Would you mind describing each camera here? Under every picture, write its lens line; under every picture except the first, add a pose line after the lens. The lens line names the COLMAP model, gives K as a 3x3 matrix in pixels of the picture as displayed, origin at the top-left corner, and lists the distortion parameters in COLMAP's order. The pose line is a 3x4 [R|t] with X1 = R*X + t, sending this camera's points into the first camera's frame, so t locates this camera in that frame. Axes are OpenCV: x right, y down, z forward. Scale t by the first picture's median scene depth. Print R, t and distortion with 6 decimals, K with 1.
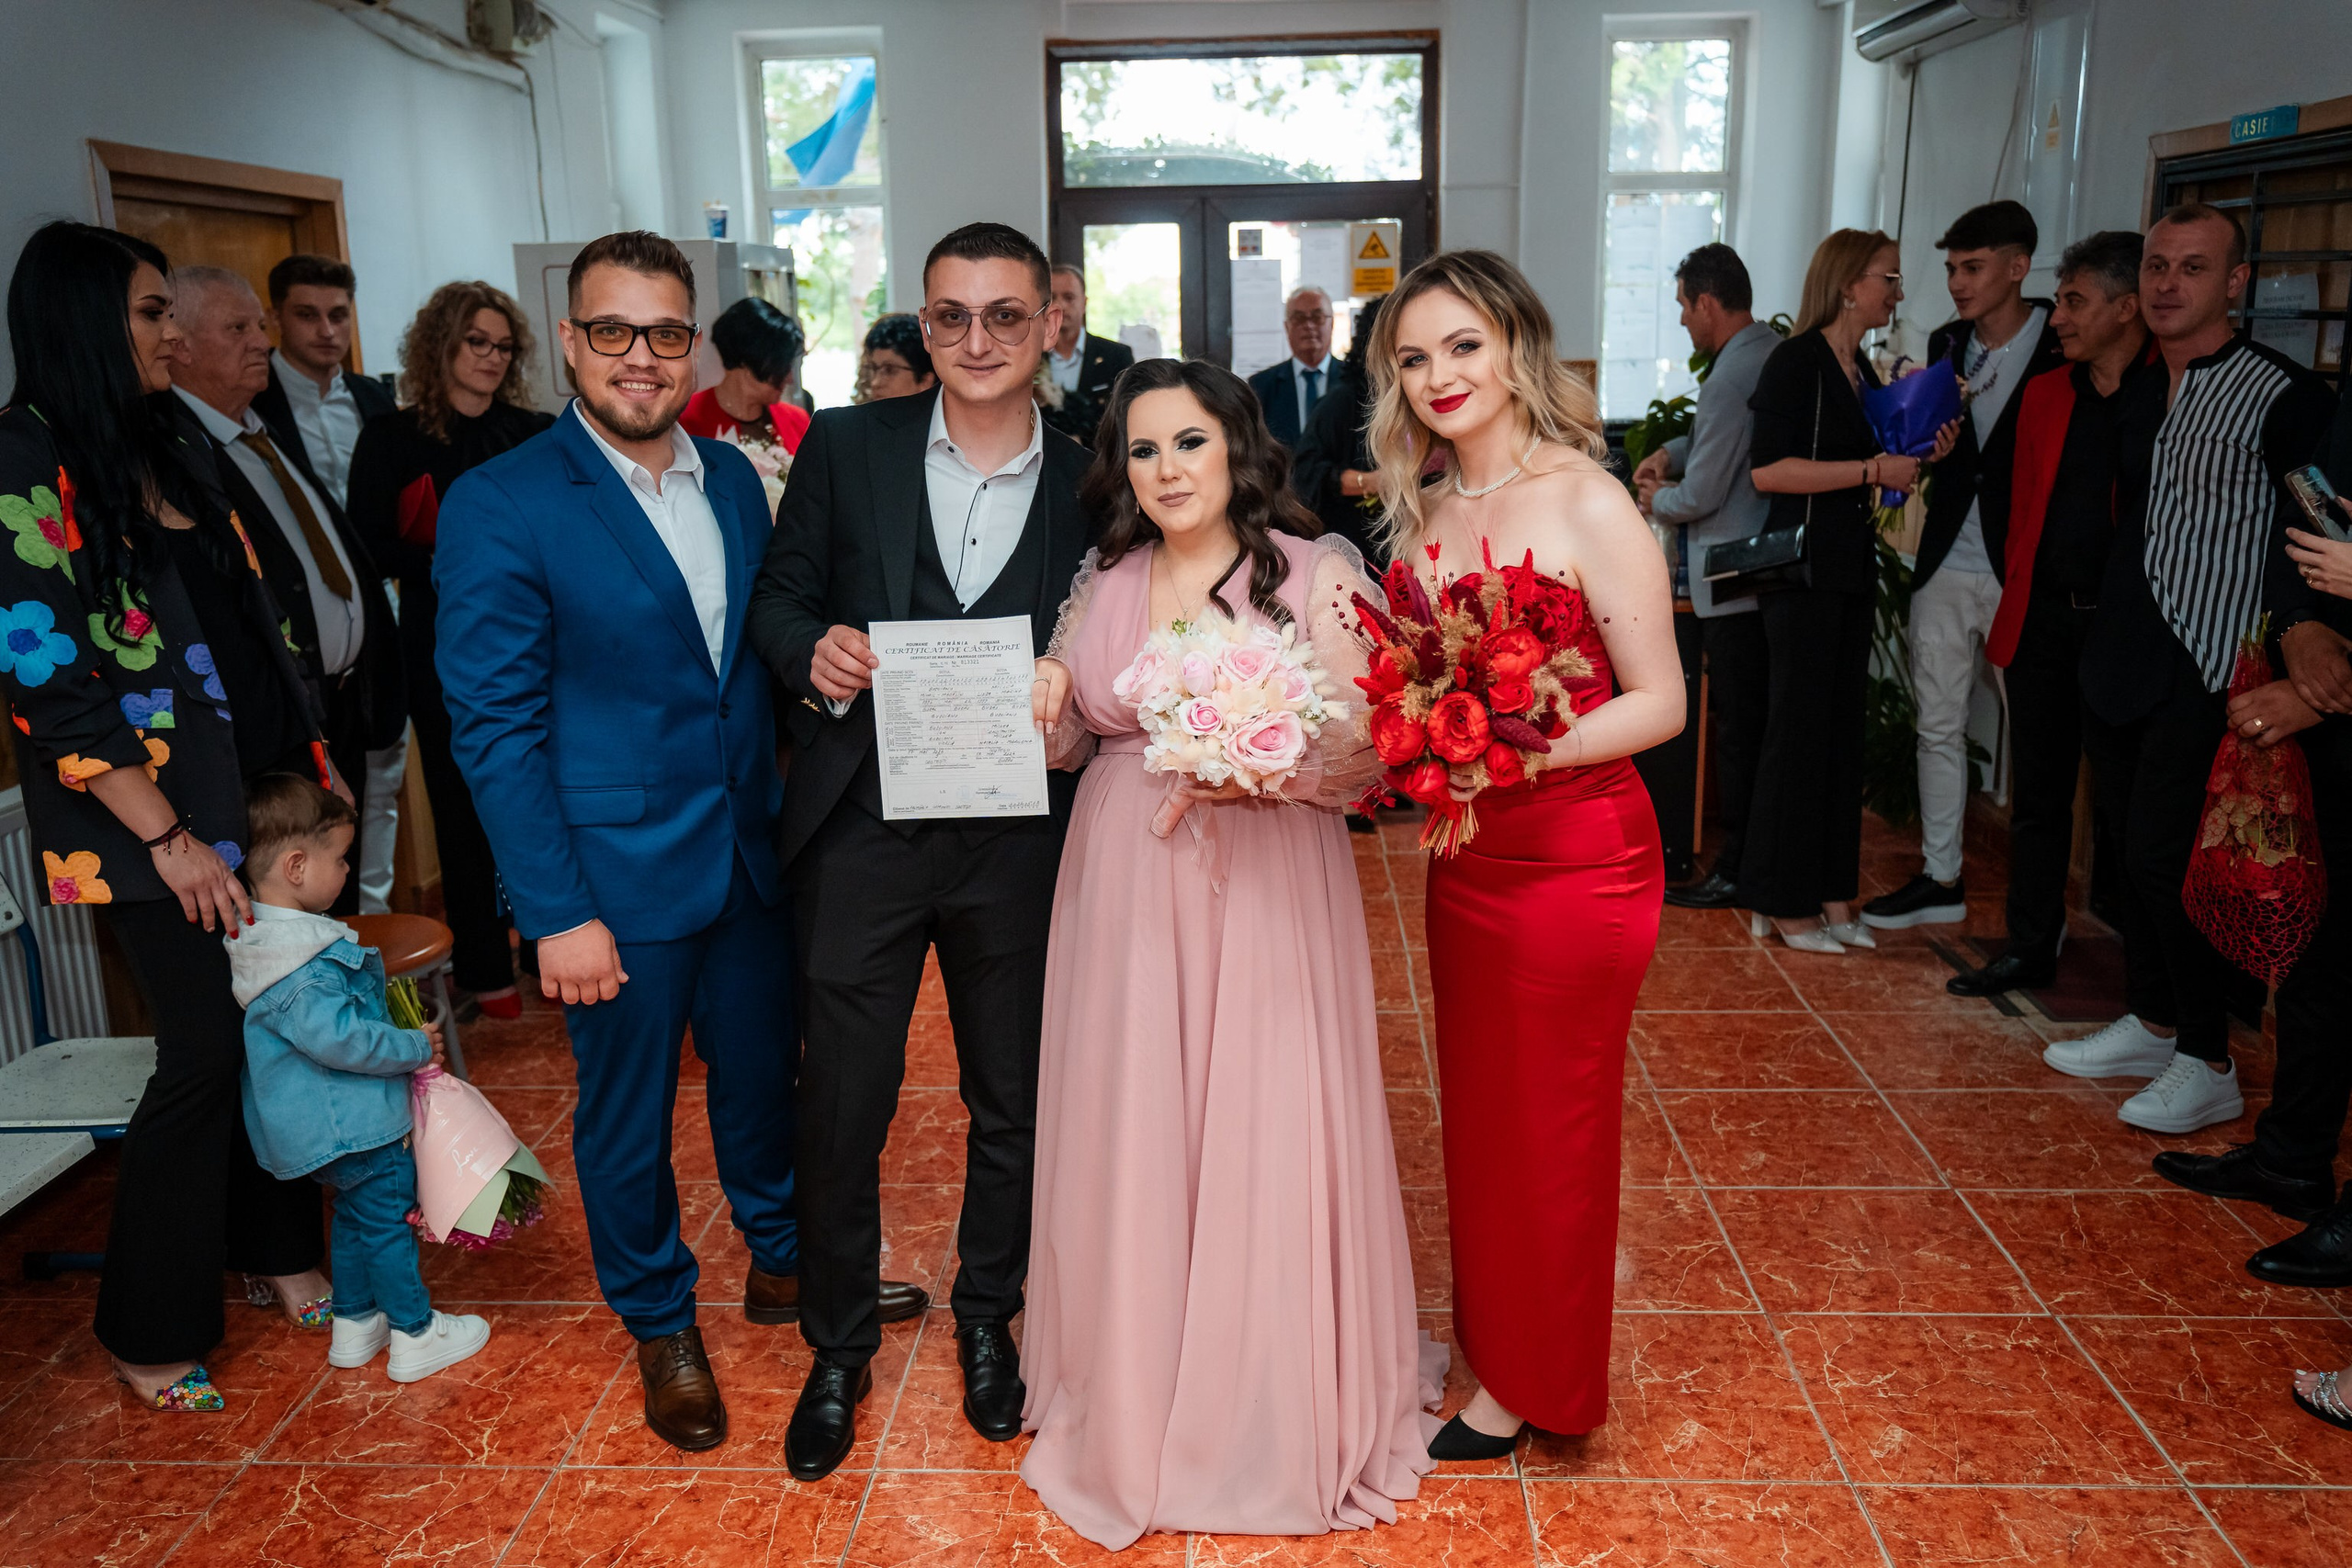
lens RADIAL K [[1871.0, 0, 1179.3], [0, 1871.0, 781.2], [0, 0, 1]] dist [0.002588, -0.010365]
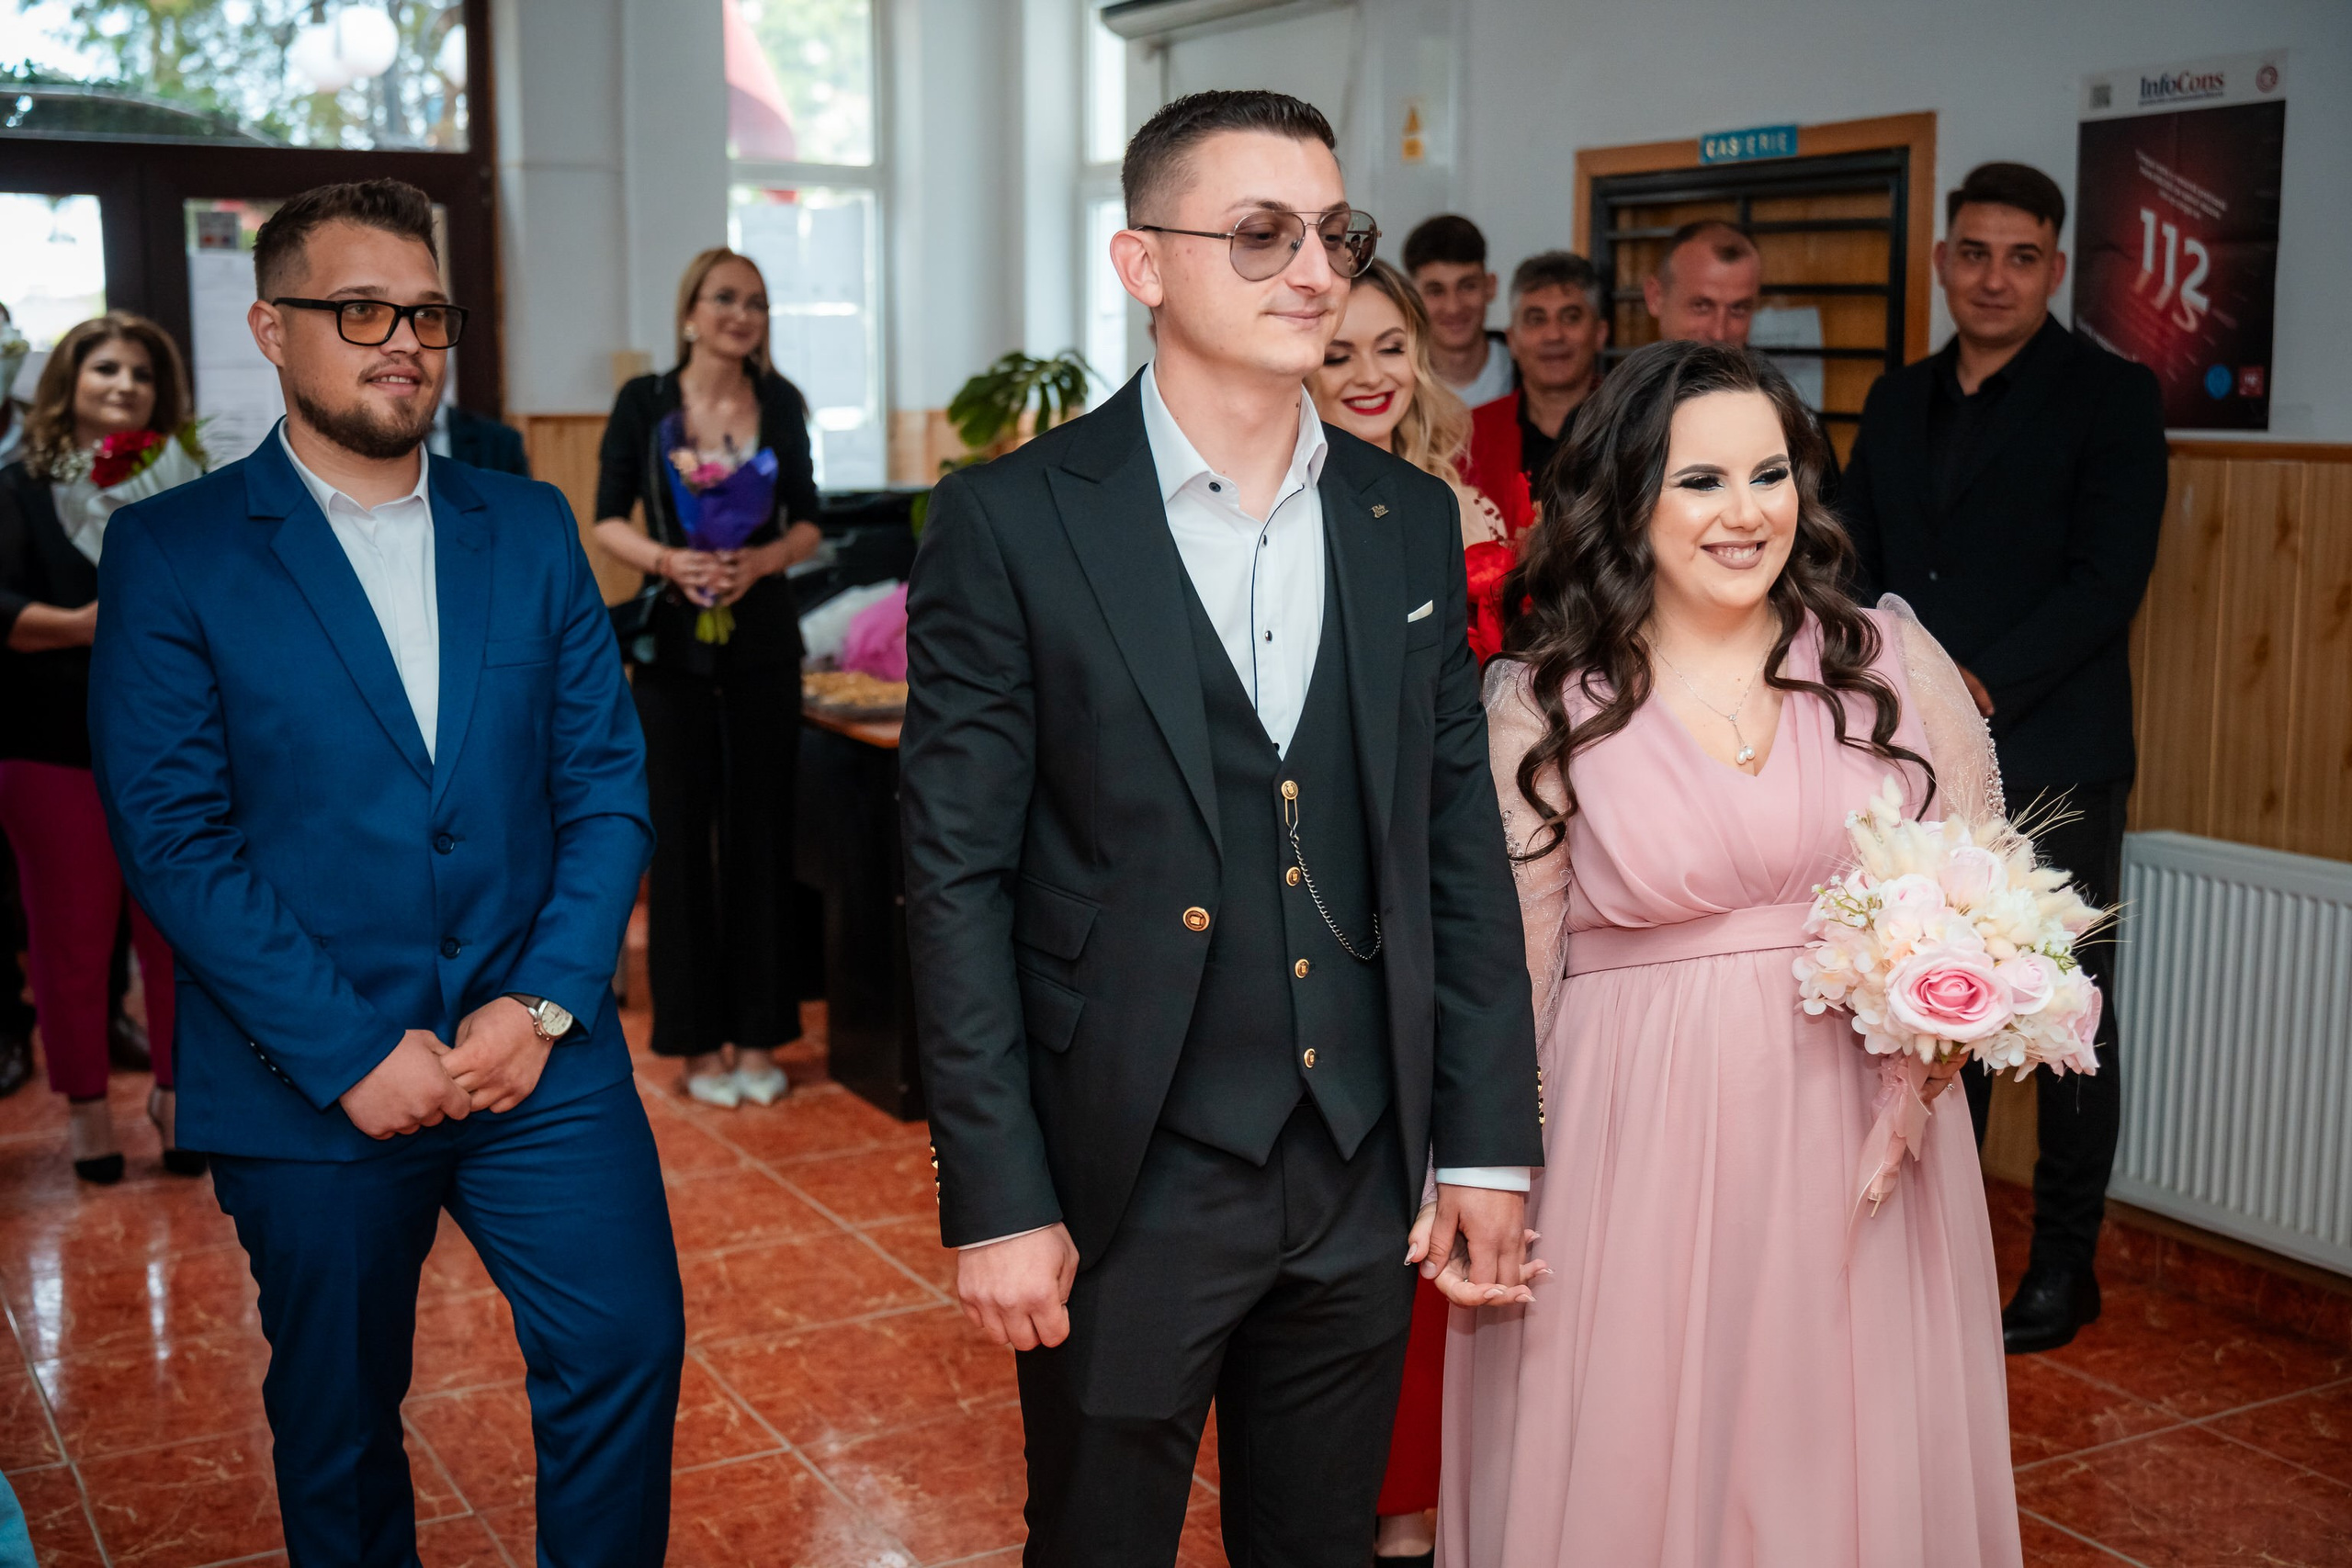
lens RADIAL K [[2749.6, 0, 1174.7], [0, 2749.6, 785.1], [0, 0, 1]] dist [-0.001415, 0.003530]
pose [[0.848050, -0.062537, 0.526213, -0.384083], [0.112501, 0.991623, -0.063460, 0.005924], [-0.517837, 0.113017, 0.847981, 0.064761]]
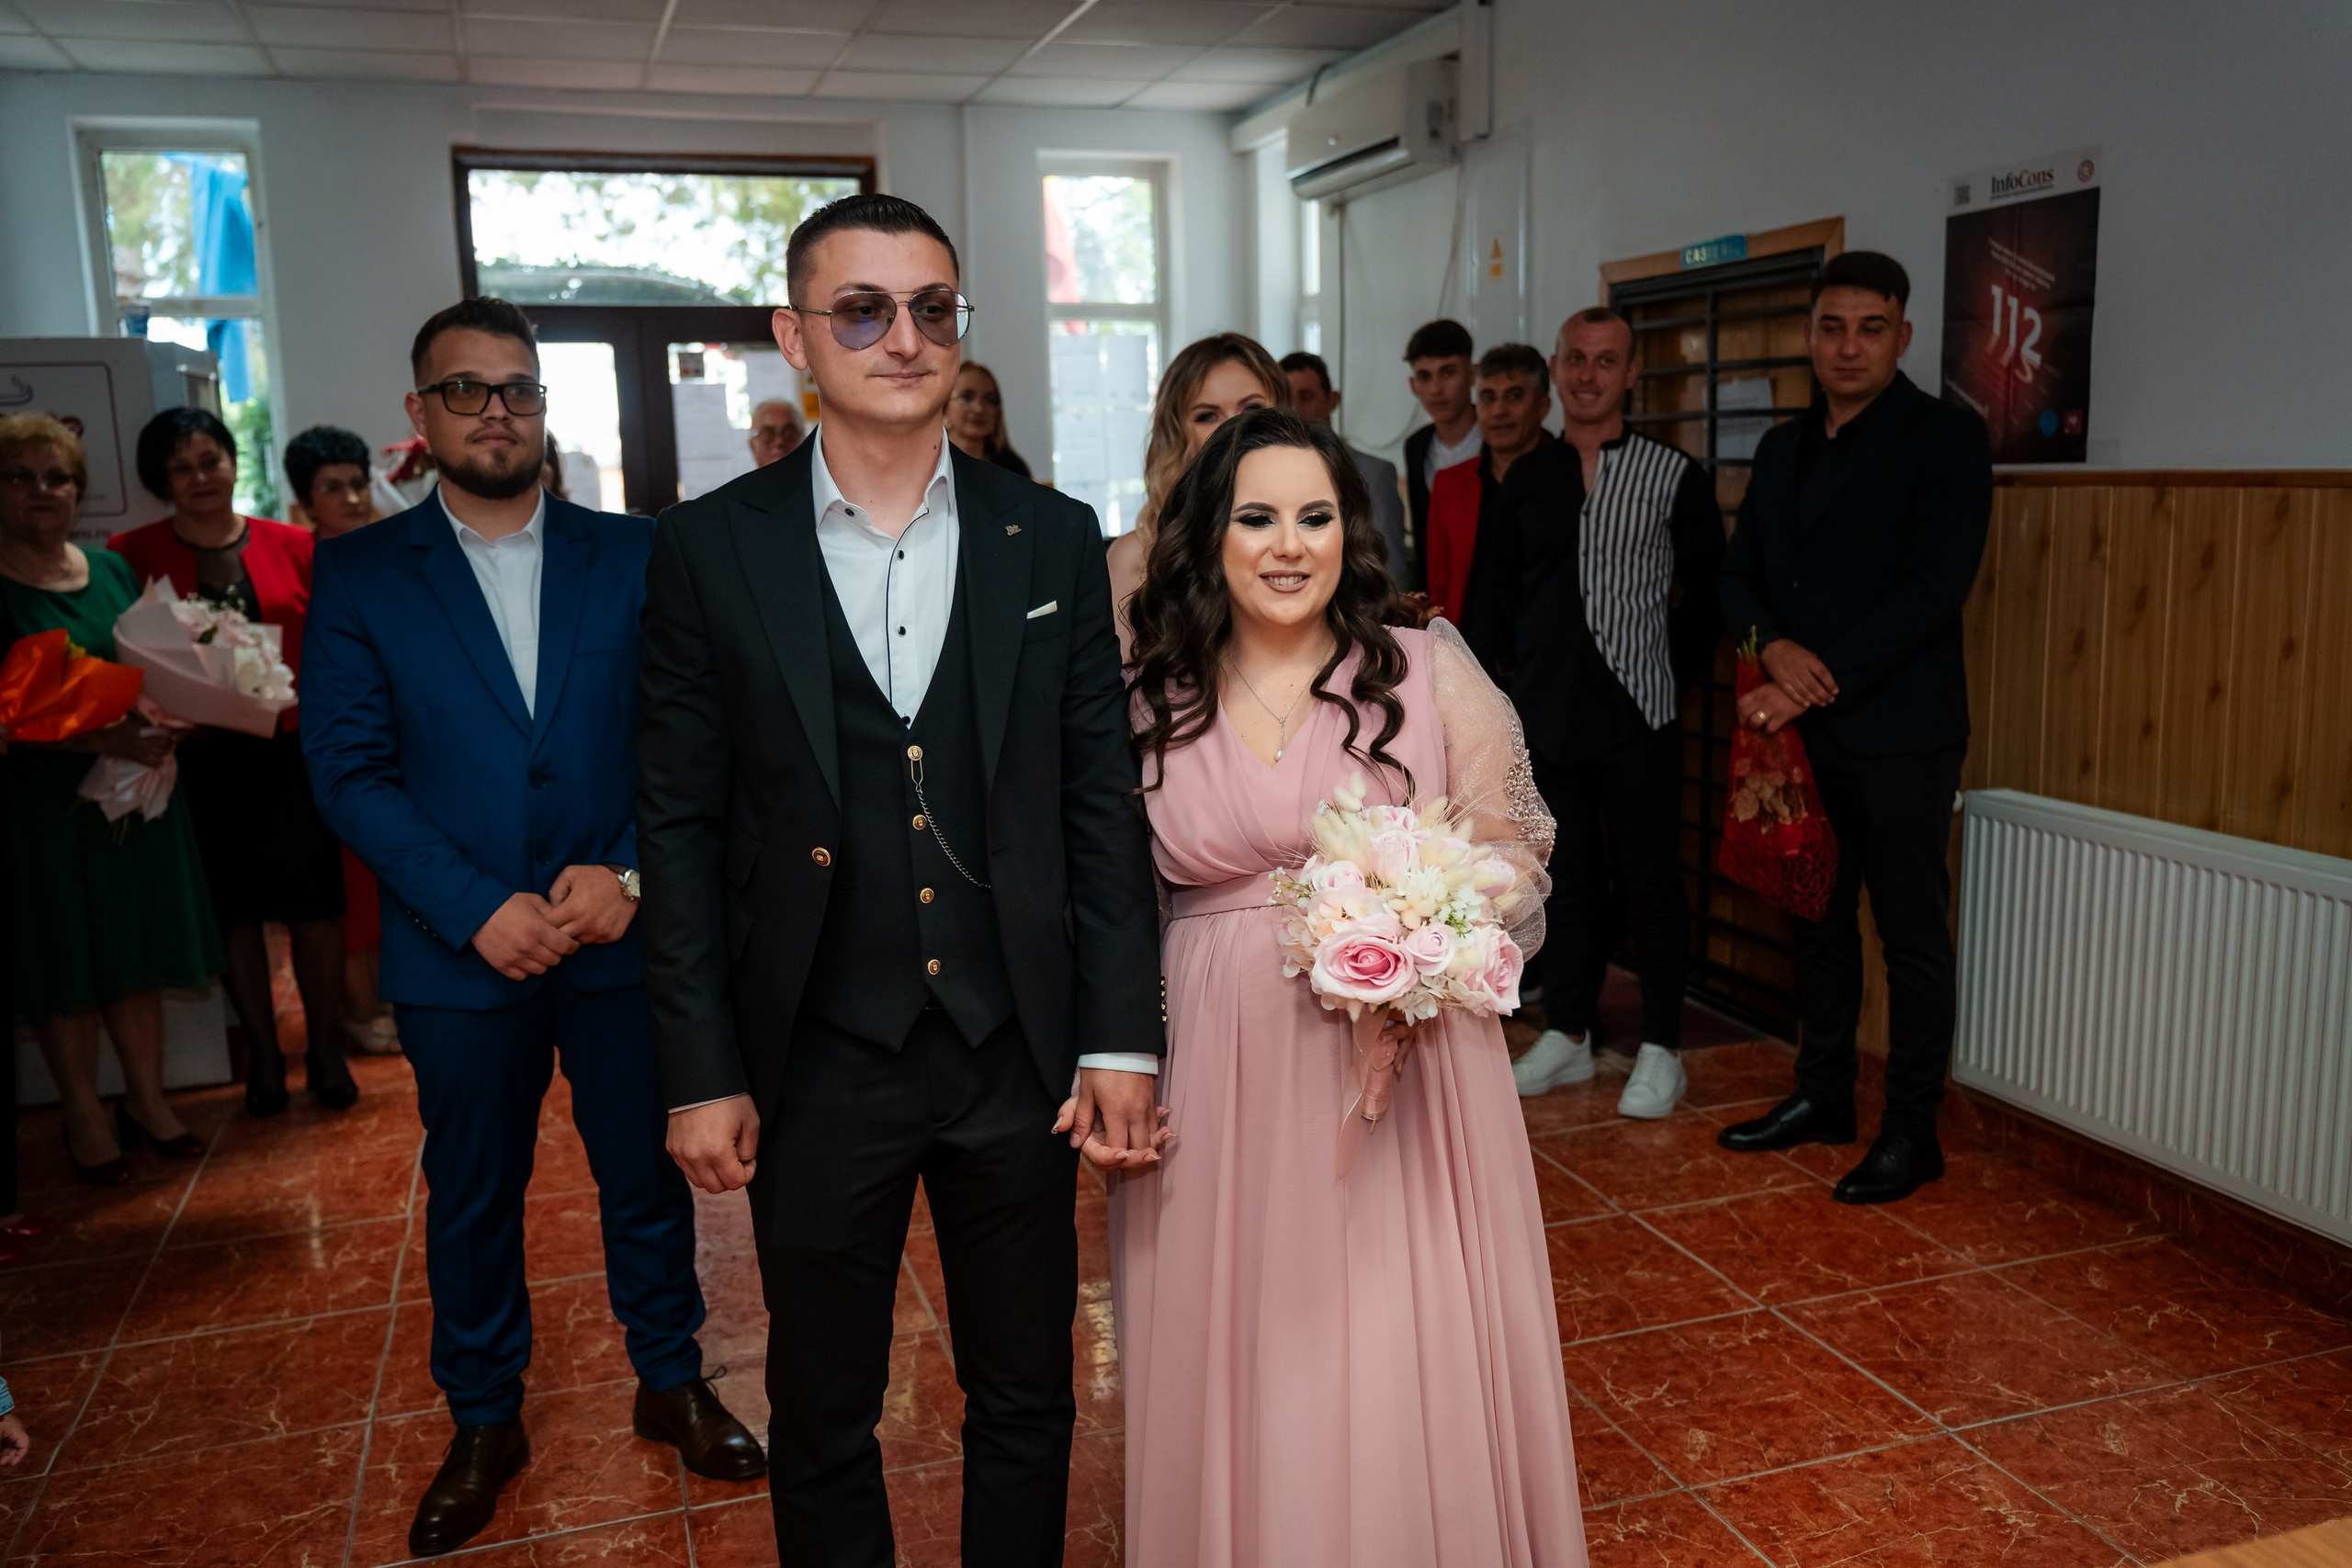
lens RADIAL K [[1912.2, 0, 1172.1], [0, 1912.2, 784.5], [0, 0, 1]] dist [0.014315, -0.001465]
pose [[0.934559, -0.066477, 0.349542, -0.173614], [0.094622, 0.993451, -0.064051, 0.019455], [-0.342995, 0.092934, 0.934729, 0.045836]]
